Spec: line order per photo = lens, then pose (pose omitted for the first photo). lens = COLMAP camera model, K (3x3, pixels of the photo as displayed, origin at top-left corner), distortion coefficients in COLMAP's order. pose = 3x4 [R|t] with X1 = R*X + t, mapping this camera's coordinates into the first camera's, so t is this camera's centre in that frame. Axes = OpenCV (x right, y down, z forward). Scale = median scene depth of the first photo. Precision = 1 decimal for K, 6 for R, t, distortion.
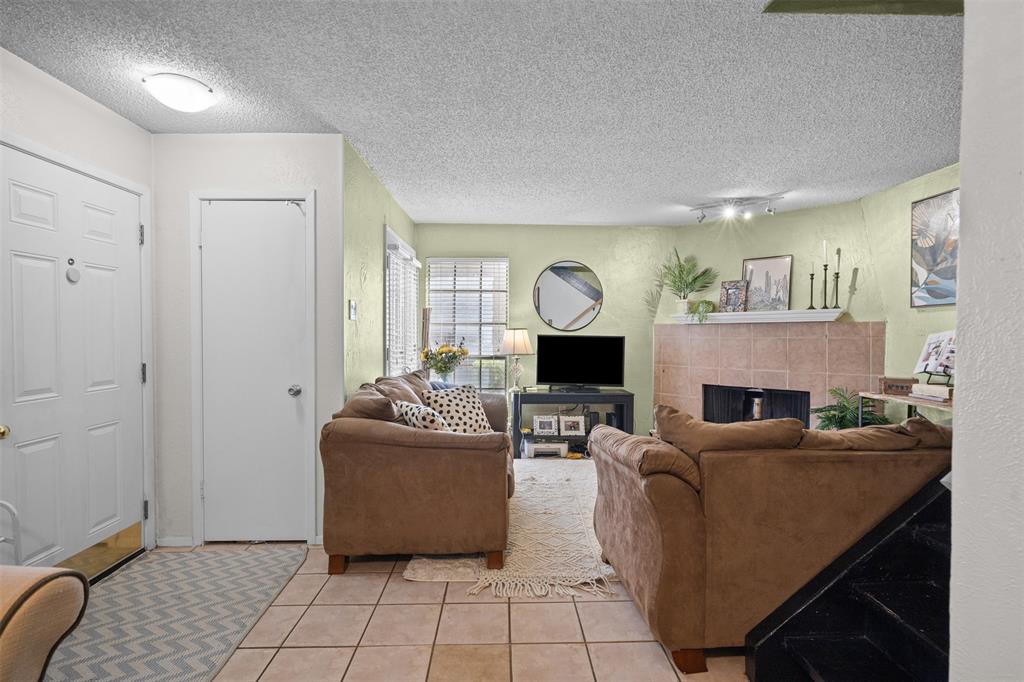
lens RADIAL K [[509.0, 0, 509.9], [0, 509.0, 340.8], [0, 0, 1]] dist [-0.002850, 0.003963]
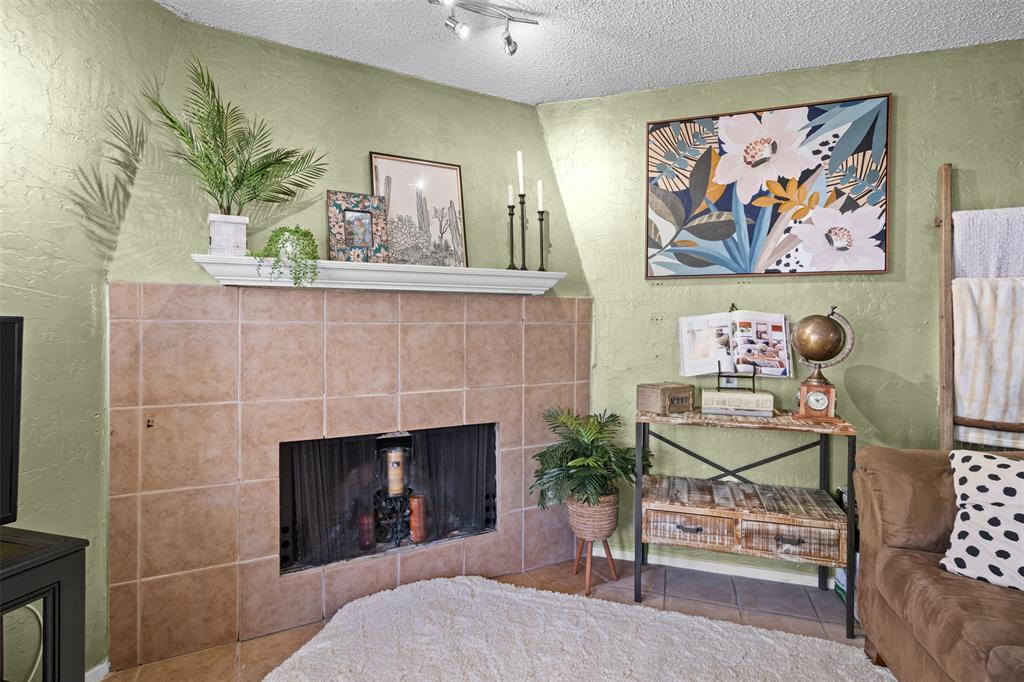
lens RADIAL K [[509.0, 0, 516.4], [0, 509.0, 330.9], [0, 0, 1]] dist [-0.002850, 0.003963]
pose [[0.320195, -0.007812, 0.947319, 0.074291], [0.012063, 0.999919, 0.004168, -0.000086], [-0.947275, 0.010093, 0.320263, 0.772979]]
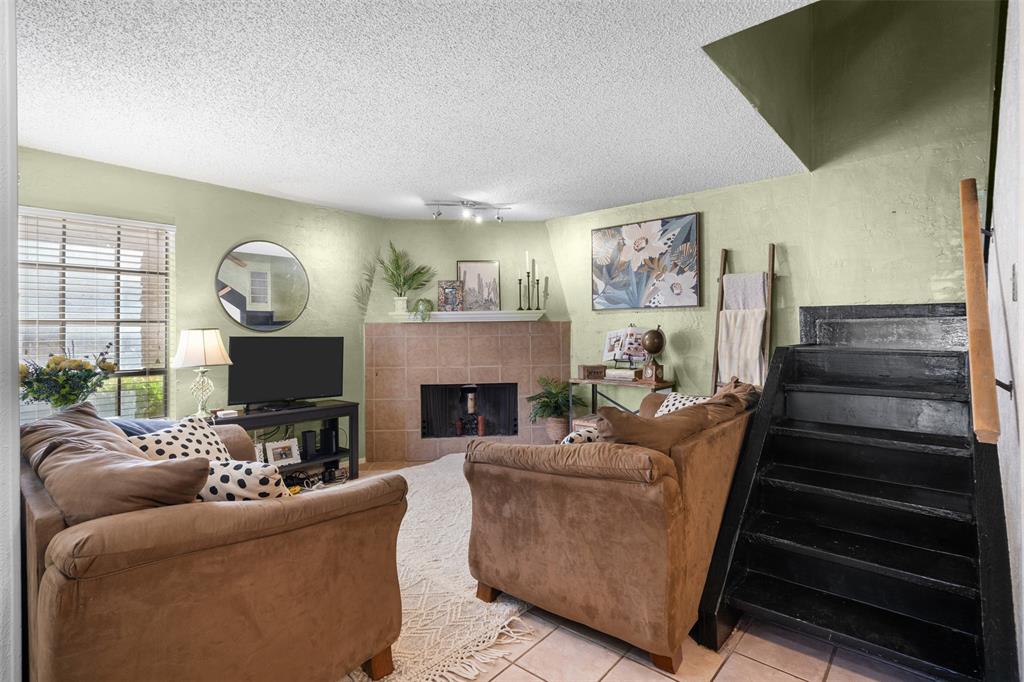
lens RADIAL K [[509.0, 0, 522.7], [0, 509.0, 327.9], [0, 0, 1]] dist [-0.002850, 0.003963]
pose [[0.657114, -0.003842, 0.753781, -0.249077], [0.023065, 0.999621, -0.015013, -0.004699], [-0.753438, 0.027251, 0.656954, 0.232033]]
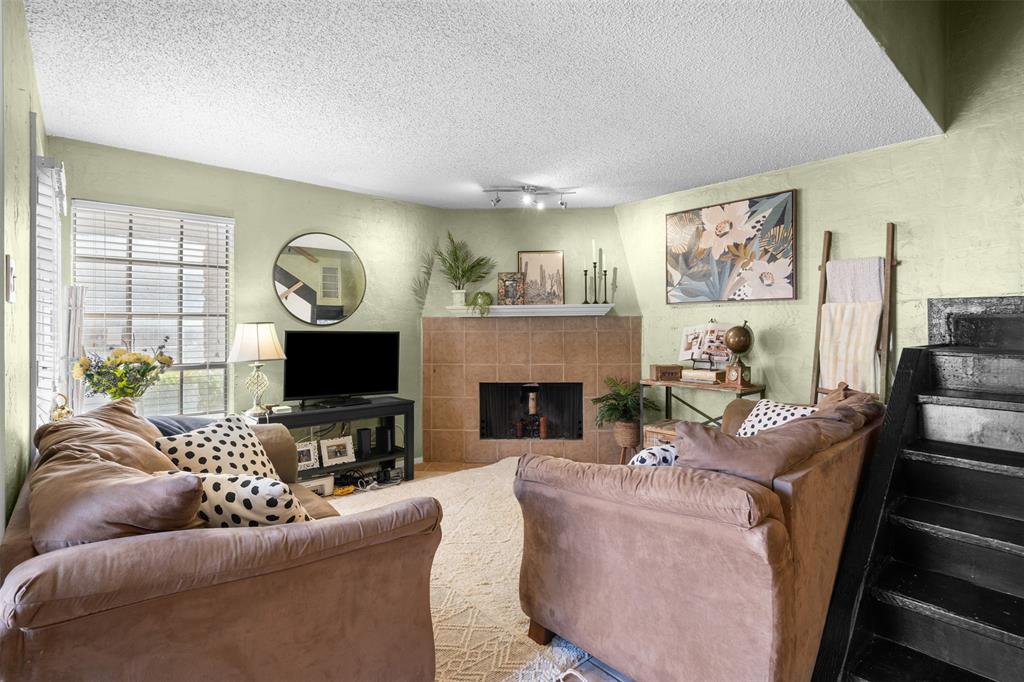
lens RADIAL K [[509.0, 0, 519.0], [0, 509.0, 324.0], [0, 0, 1]] dist [-0.002850, 0.003963]
pose [[0.757052, -0.002115, 0.653351, -0.186630], [0.016410, 0.999741, -0.015777, -0.005781], [-0.653148, 0.022665, 0.756891, 0.277996]]
